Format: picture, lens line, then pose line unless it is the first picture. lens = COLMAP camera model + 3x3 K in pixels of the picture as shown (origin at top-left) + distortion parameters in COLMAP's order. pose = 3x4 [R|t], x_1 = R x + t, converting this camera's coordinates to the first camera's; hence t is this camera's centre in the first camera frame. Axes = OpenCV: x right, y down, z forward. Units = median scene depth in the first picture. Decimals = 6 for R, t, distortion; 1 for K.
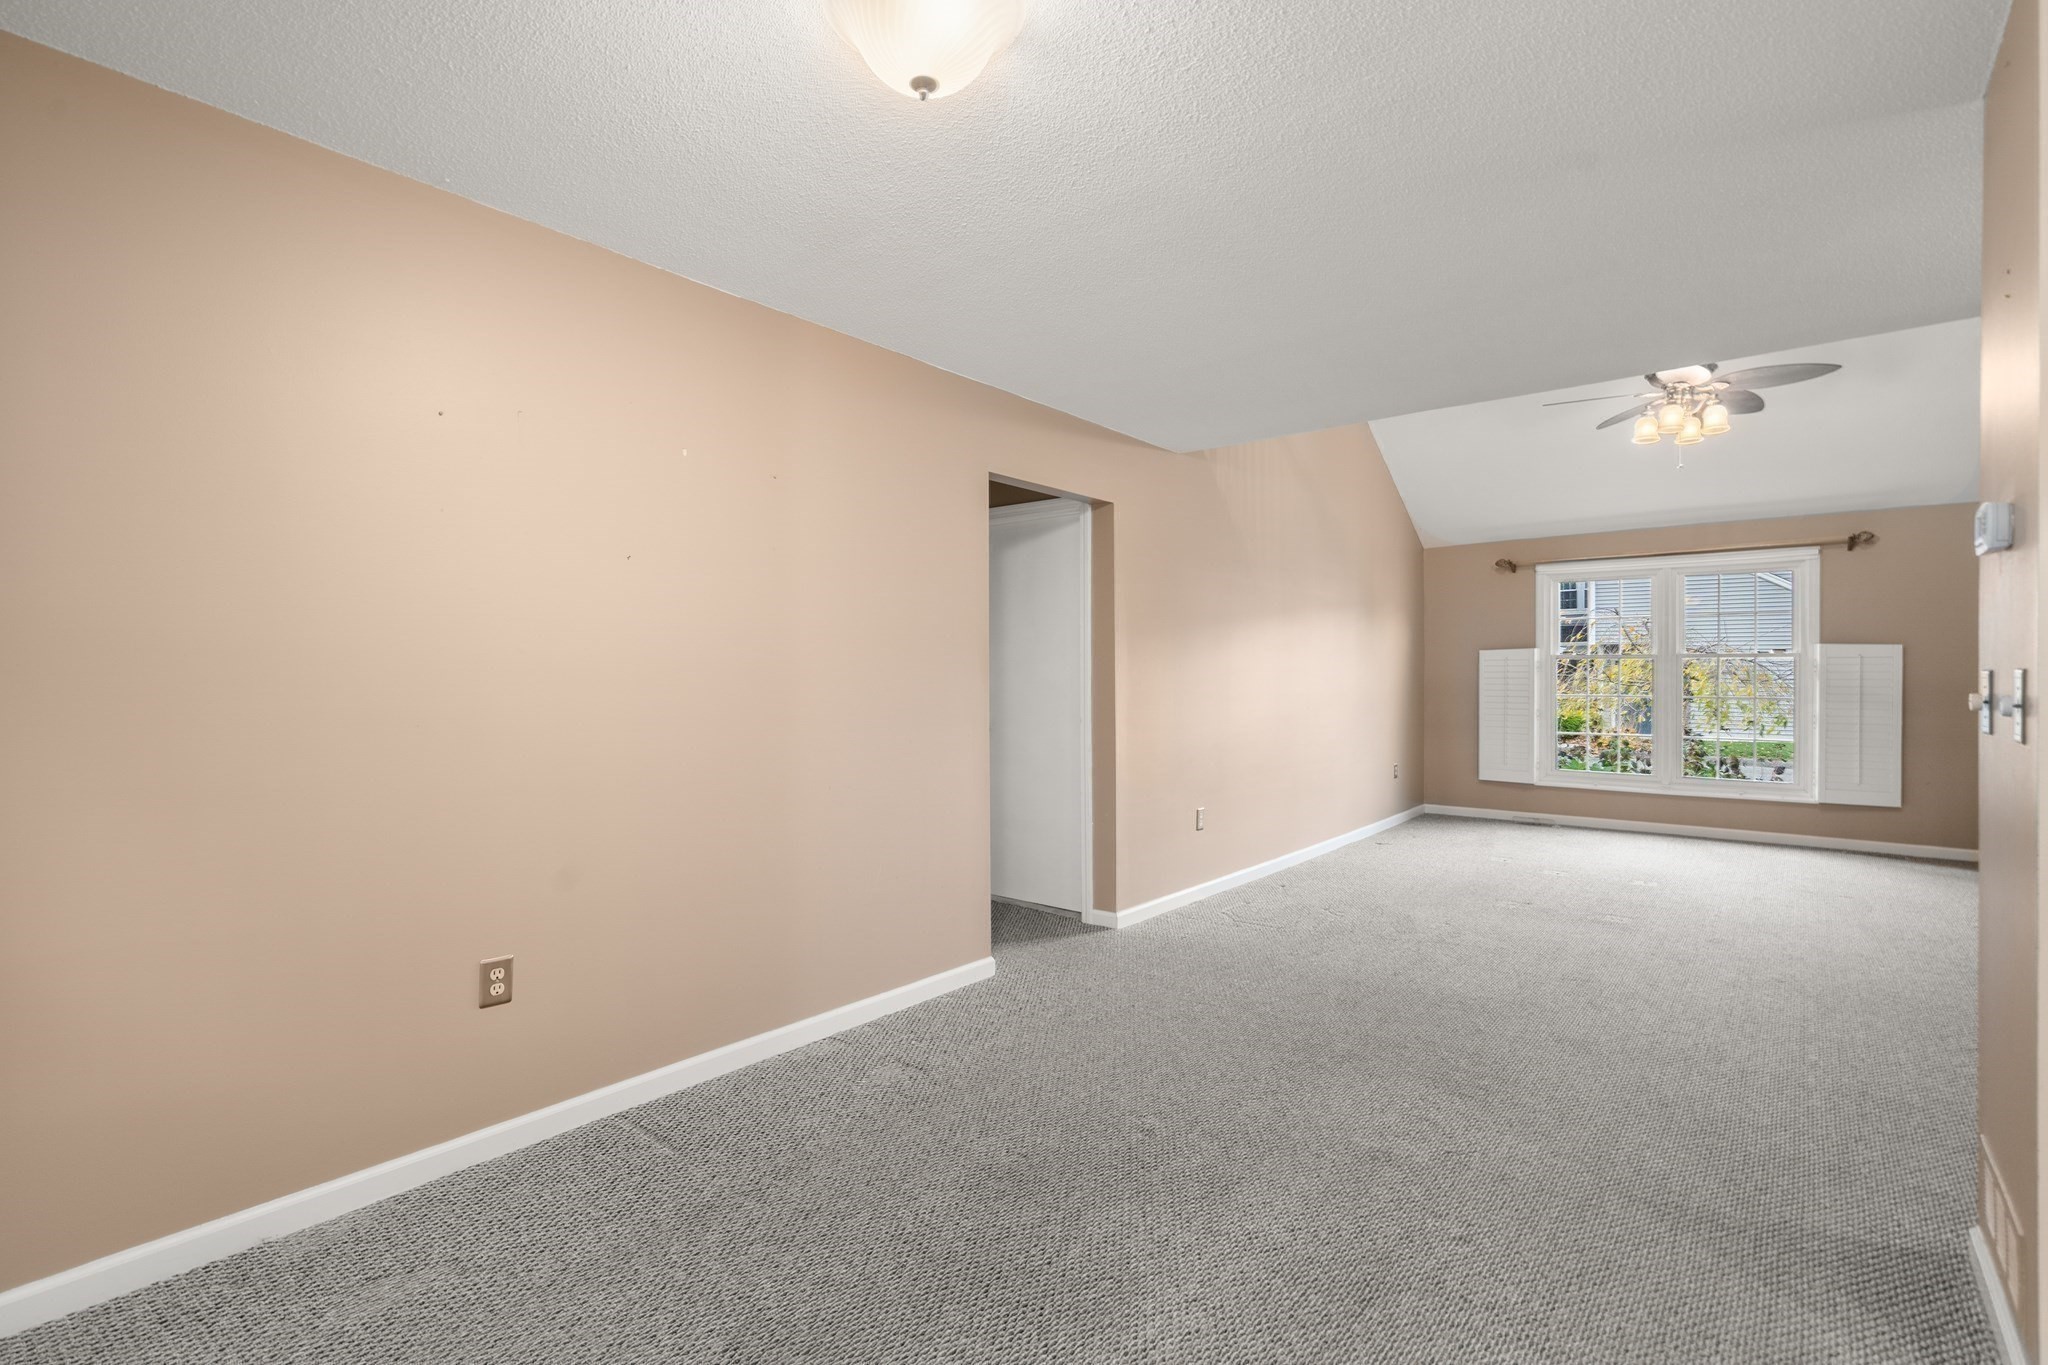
lens RADIAL K [[958.4, 0, 1019.1], [0, 958.4, 653.0], [0, 0, 1]] dist [-0.001539, 0.000774]
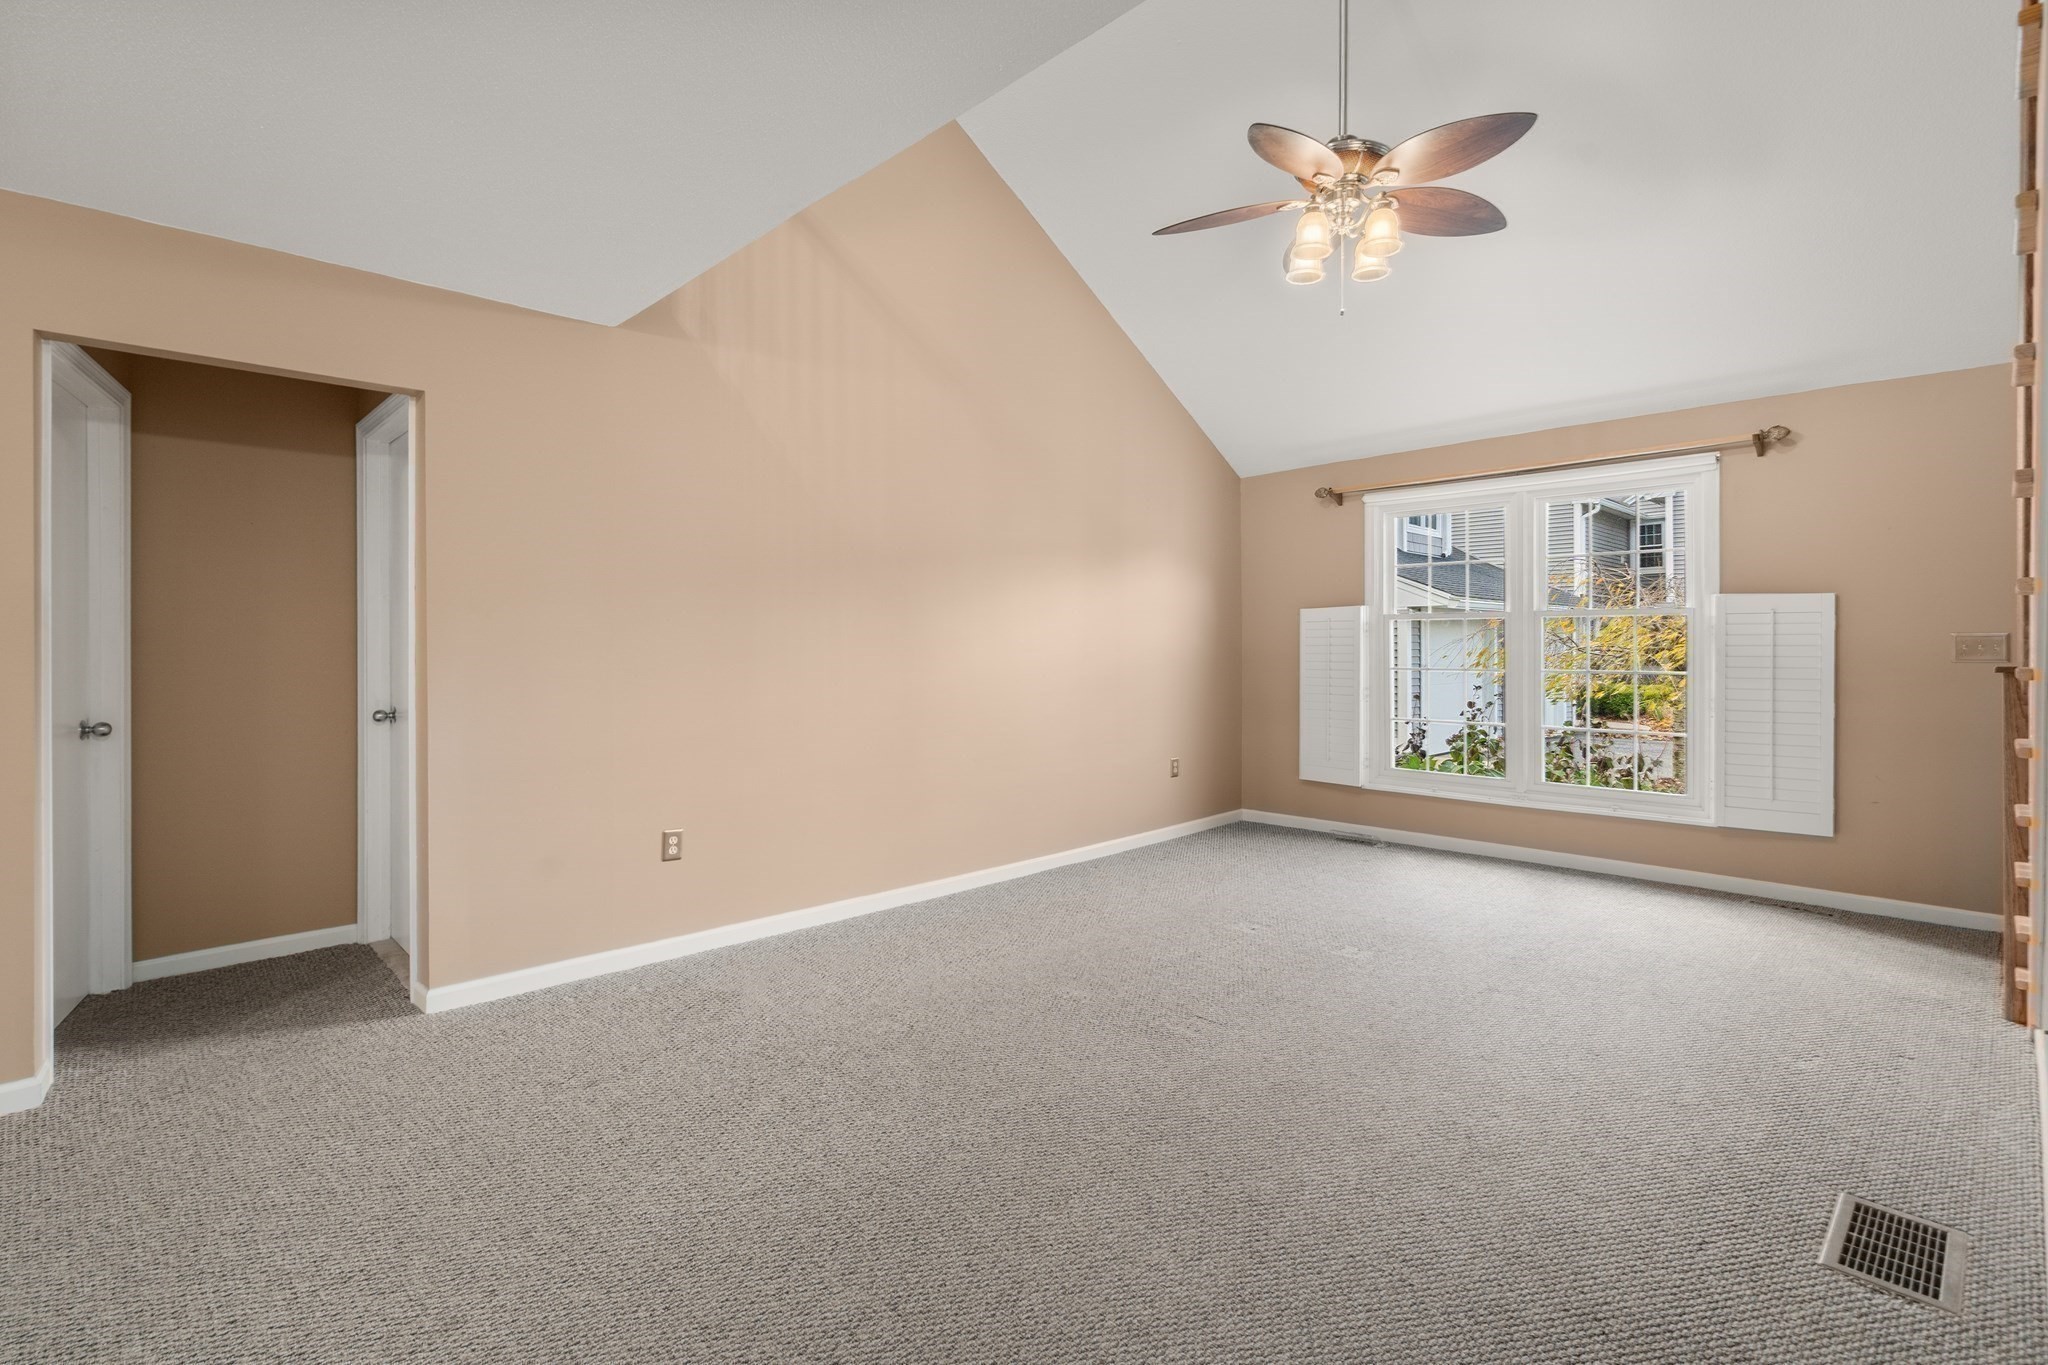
lens RADIAL K [[974.9, 0, 1014.6], [0, 974.9, 623.5], [0, 0, 1]] dist [-0.002508, 0.000438]
pose [[0.993631, -0.004850, -0.112579, 0.389103], [0.004931, 0.999988, 0.000445, 0.008352], [0.112575, -0.000997, 0.993643, 0.236226]]
